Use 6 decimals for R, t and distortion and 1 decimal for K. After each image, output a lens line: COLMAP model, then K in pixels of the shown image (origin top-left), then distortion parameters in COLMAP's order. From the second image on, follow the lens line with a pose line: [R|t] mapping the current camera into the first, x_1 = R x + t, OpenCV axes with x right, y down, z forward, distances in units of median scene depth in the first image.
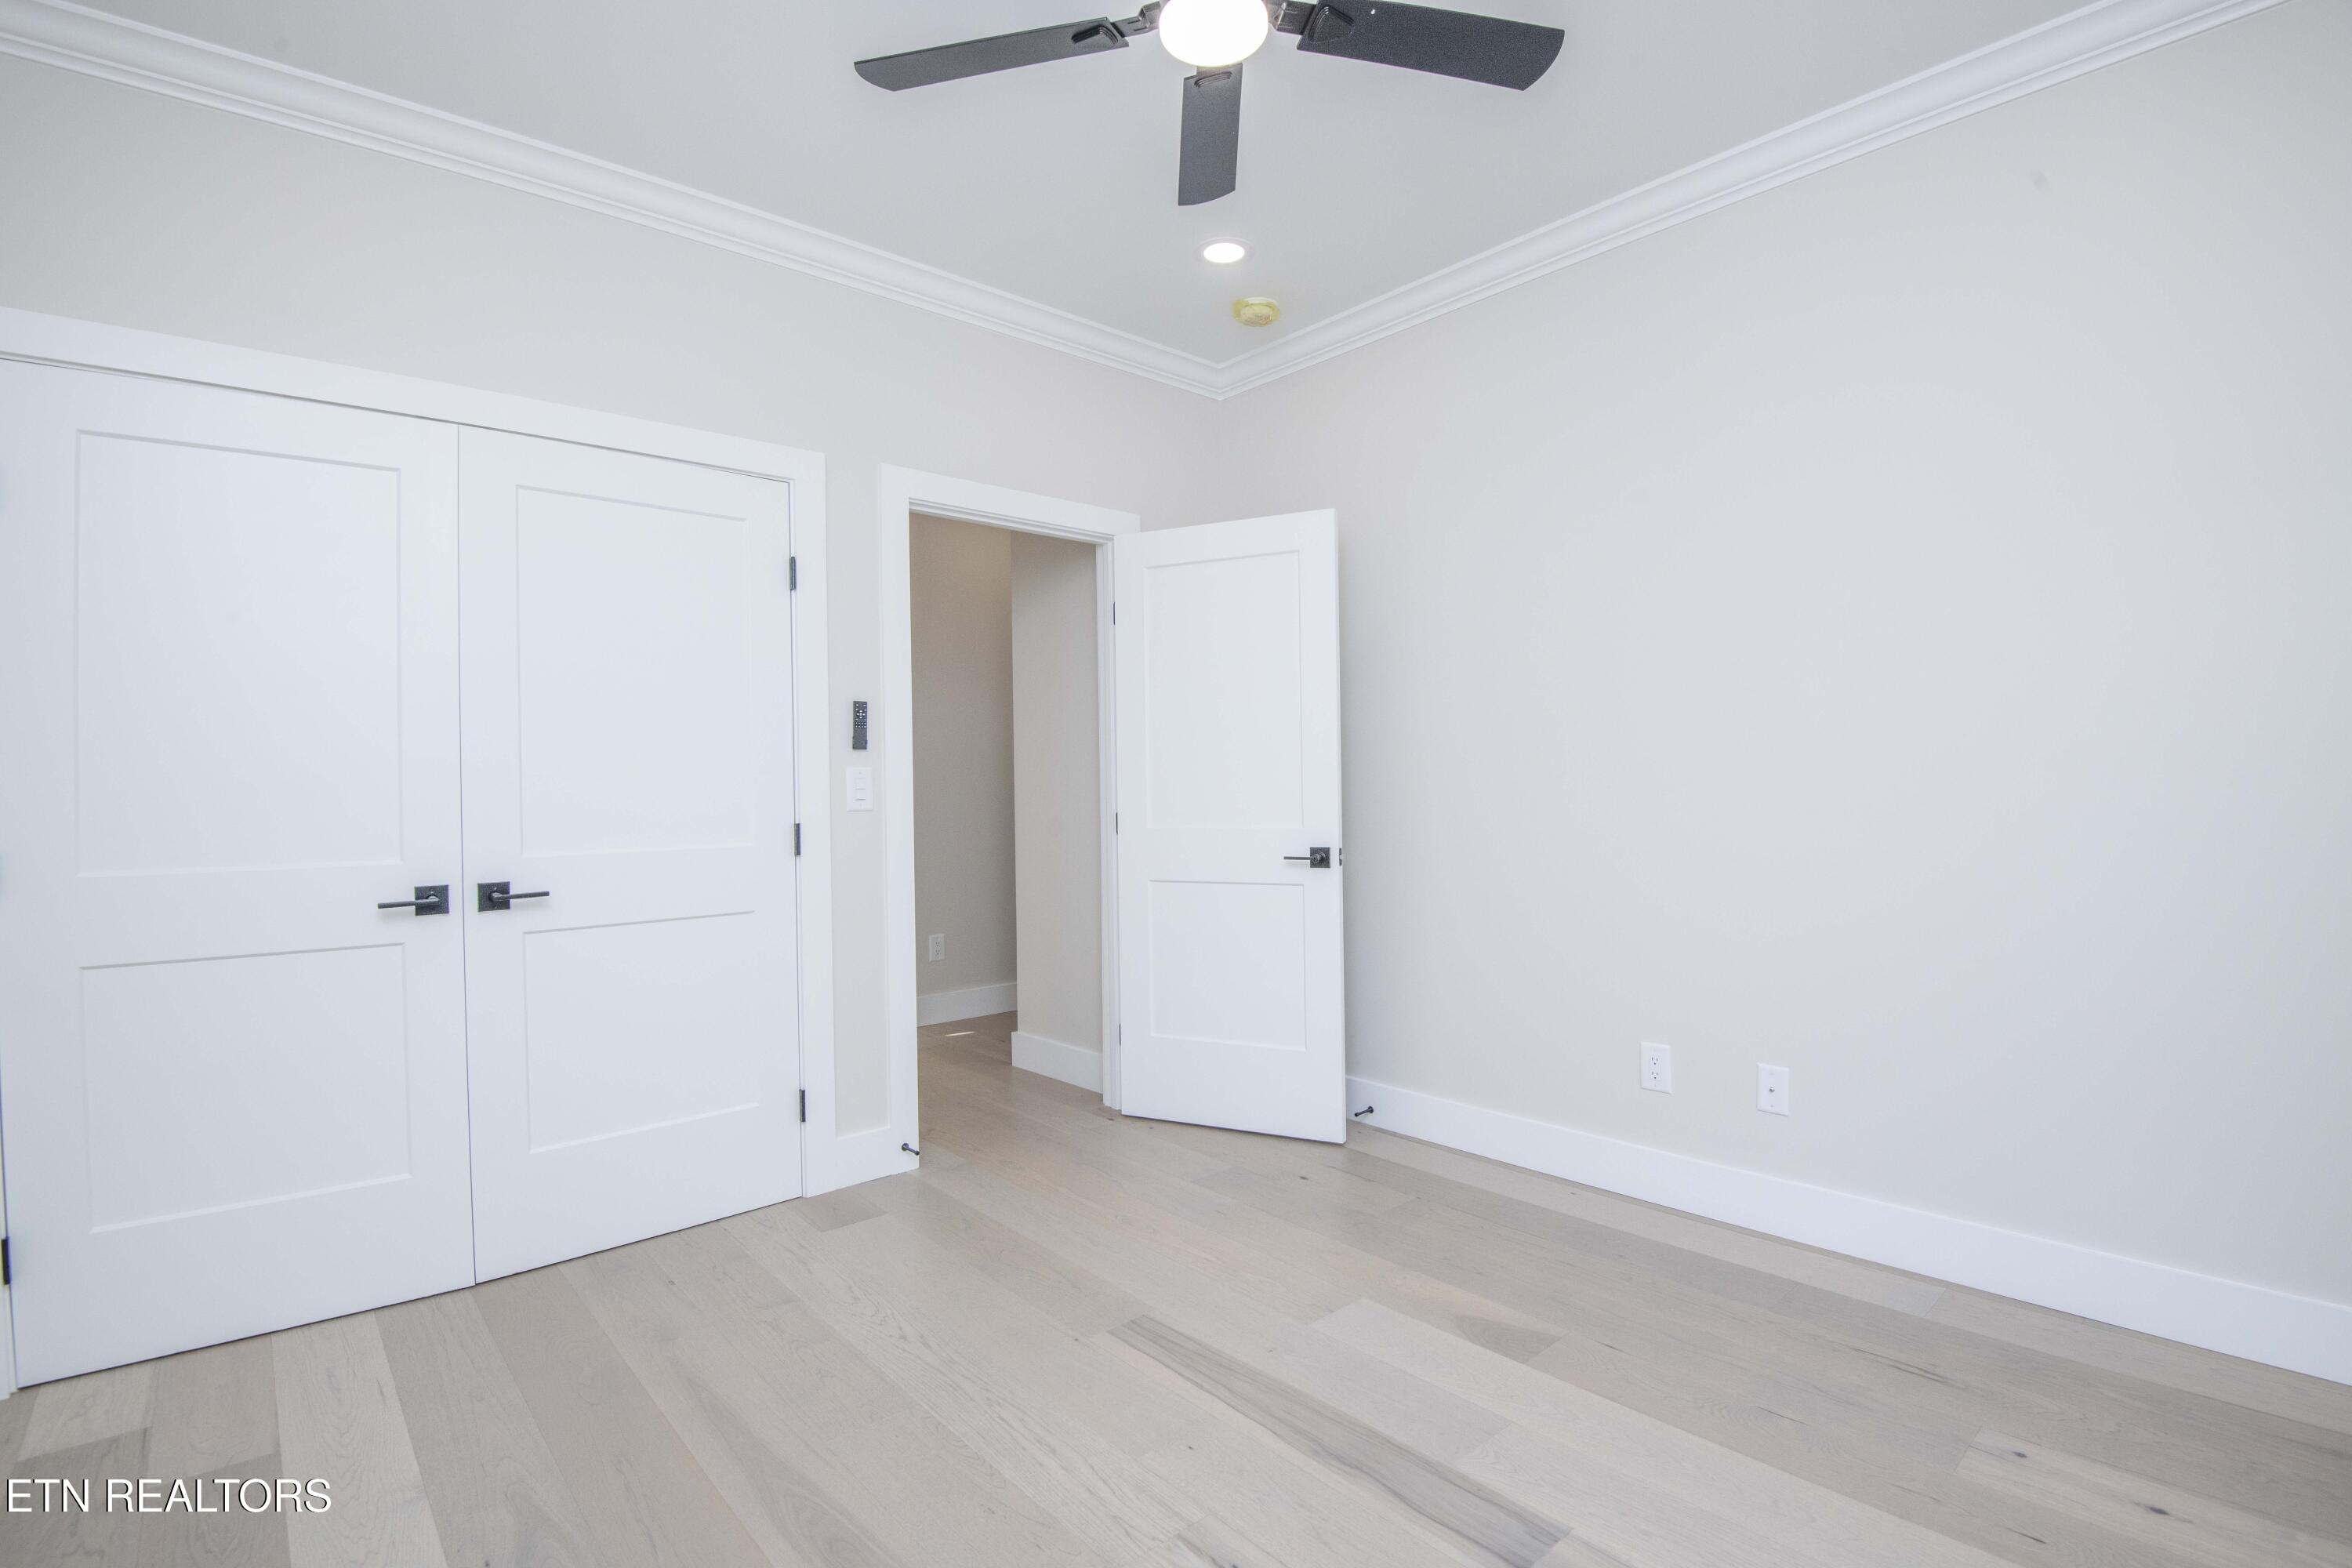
lens RADIAL K [[1088.1, 0, 1184.4], [0, 1088.1, 784.5], [0, 0, 1]] dist [-0.003170, -0.023228]
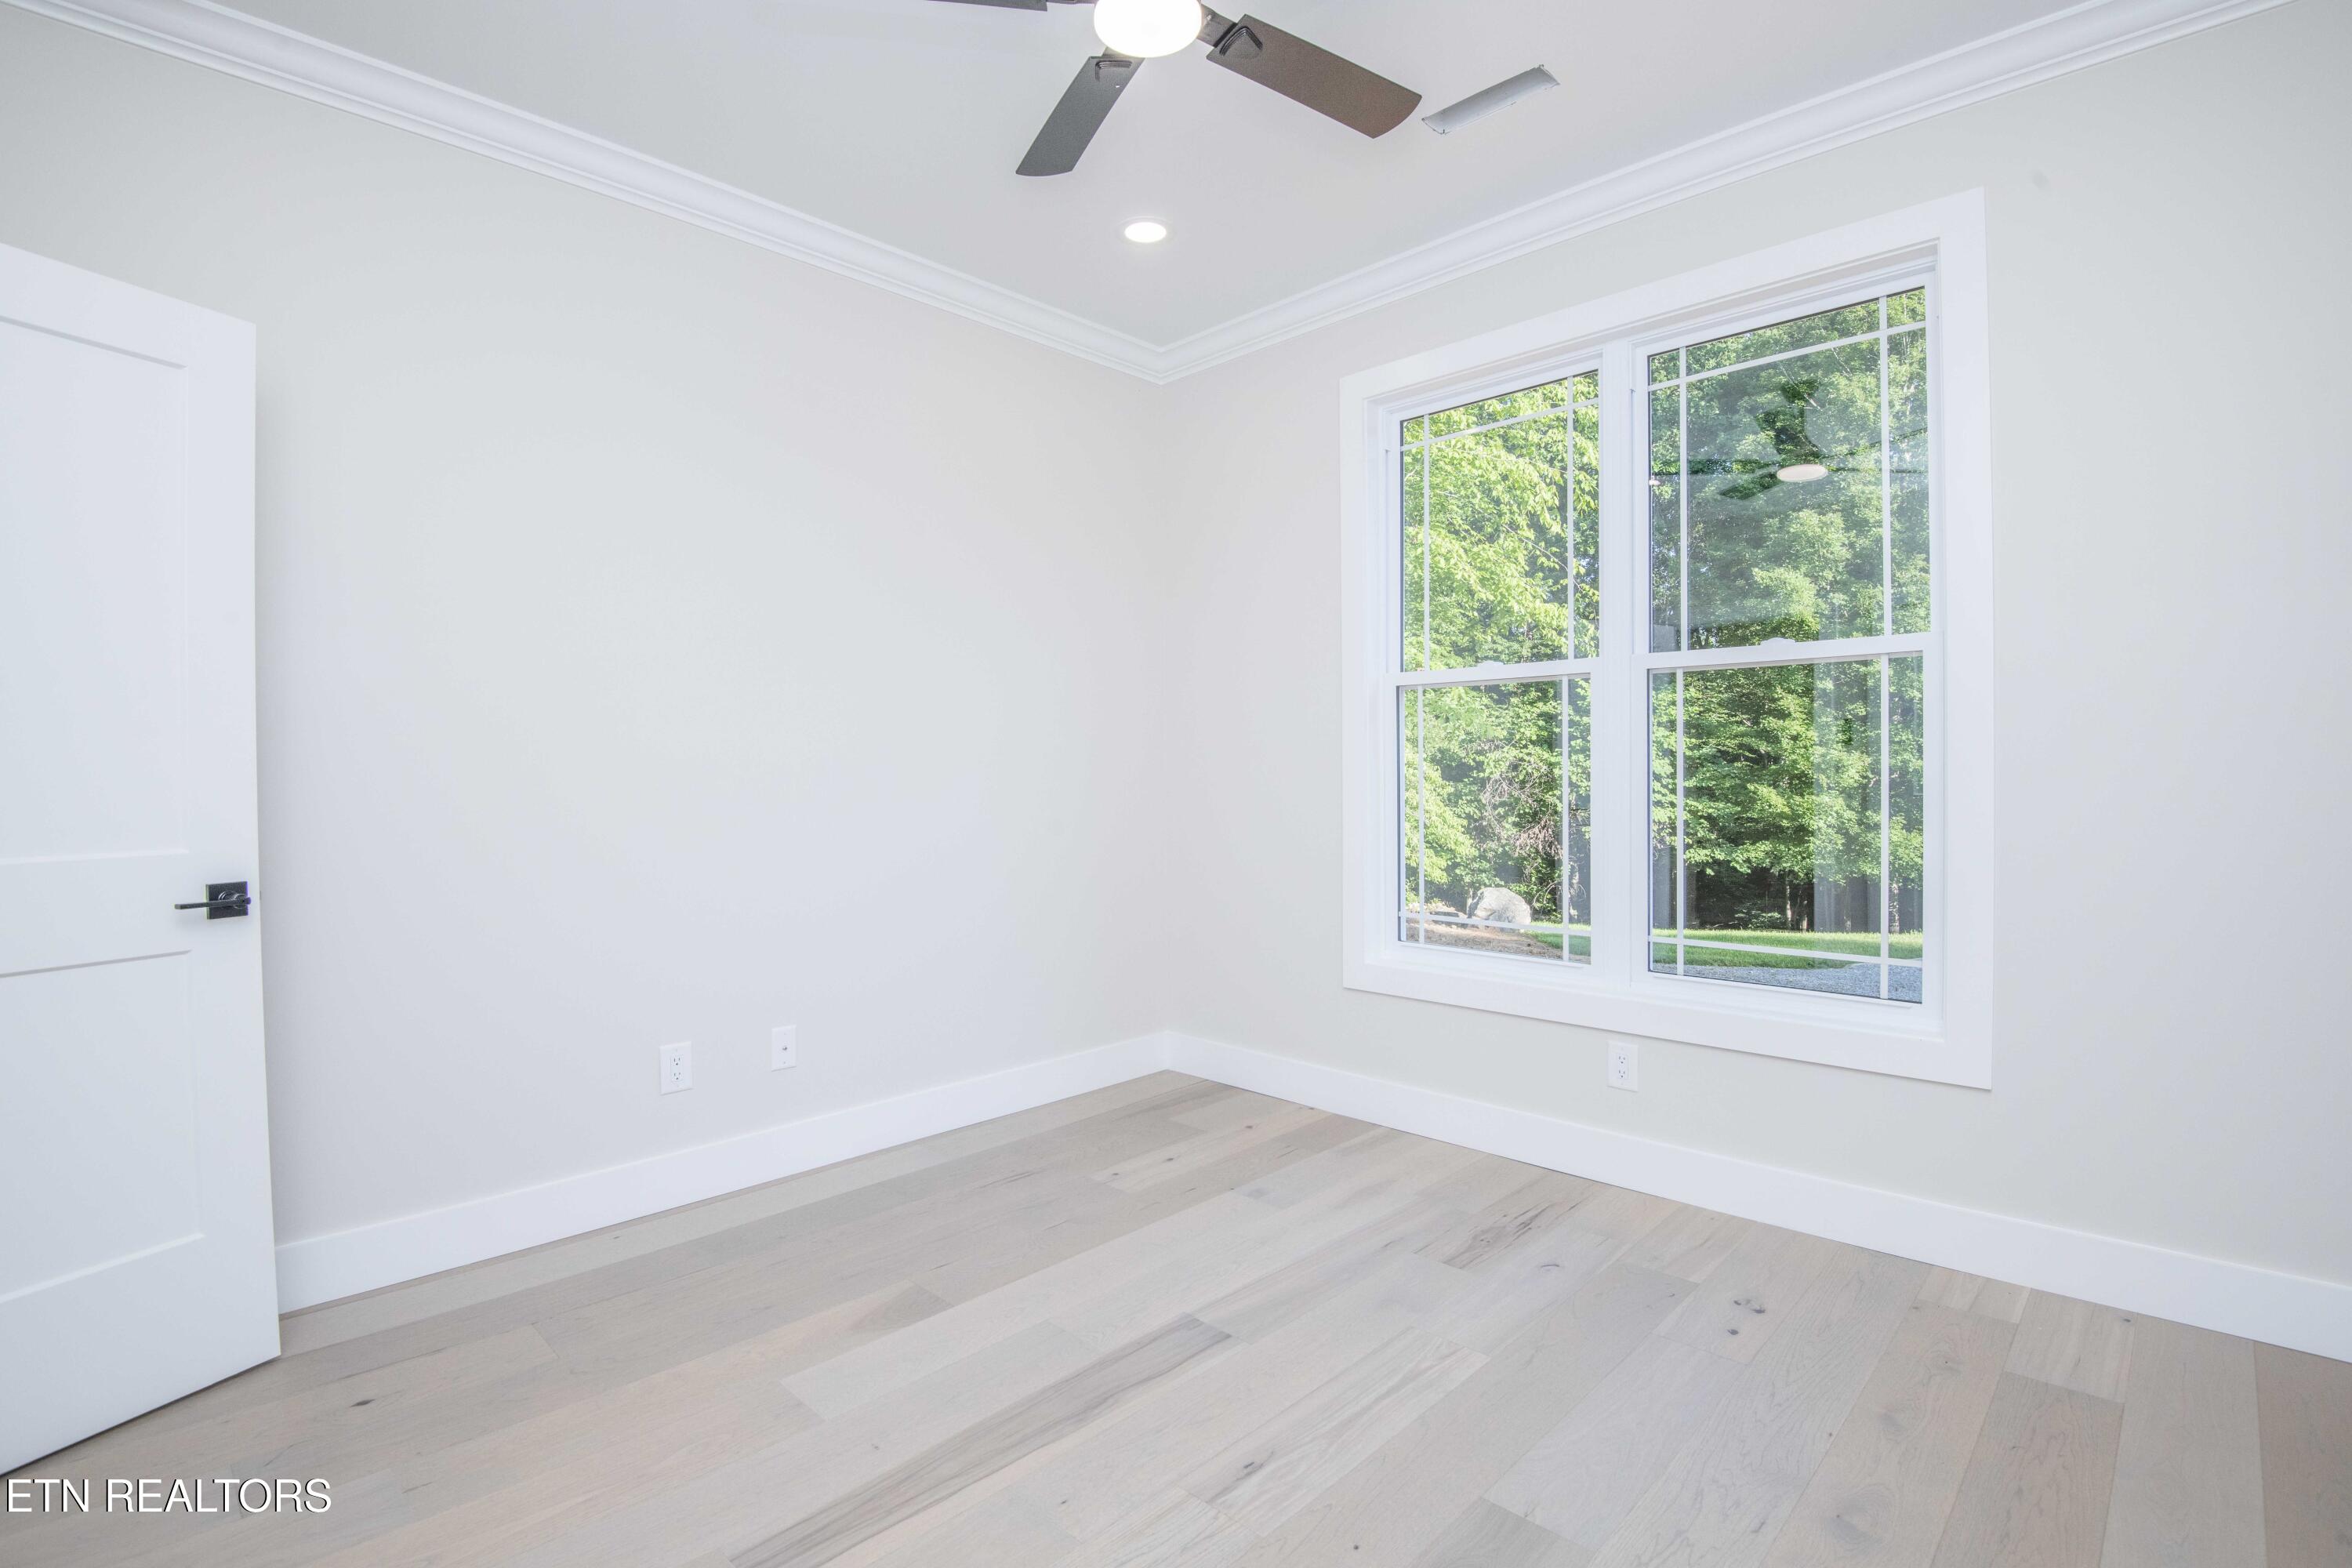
lens RADIAL K [[1088.1, 0, 1184.4], [0, 1088.1, 784.5], [0, 0, 1]] dist [-0.003170, -0.023228]
pose [[-0.058211, 0.001822, 0.998303, -0.751381], [0.012711, 0.999919, -0.001083, 0.017586], [-0.998223, 0.012626, -0.058230, 0.794244]]
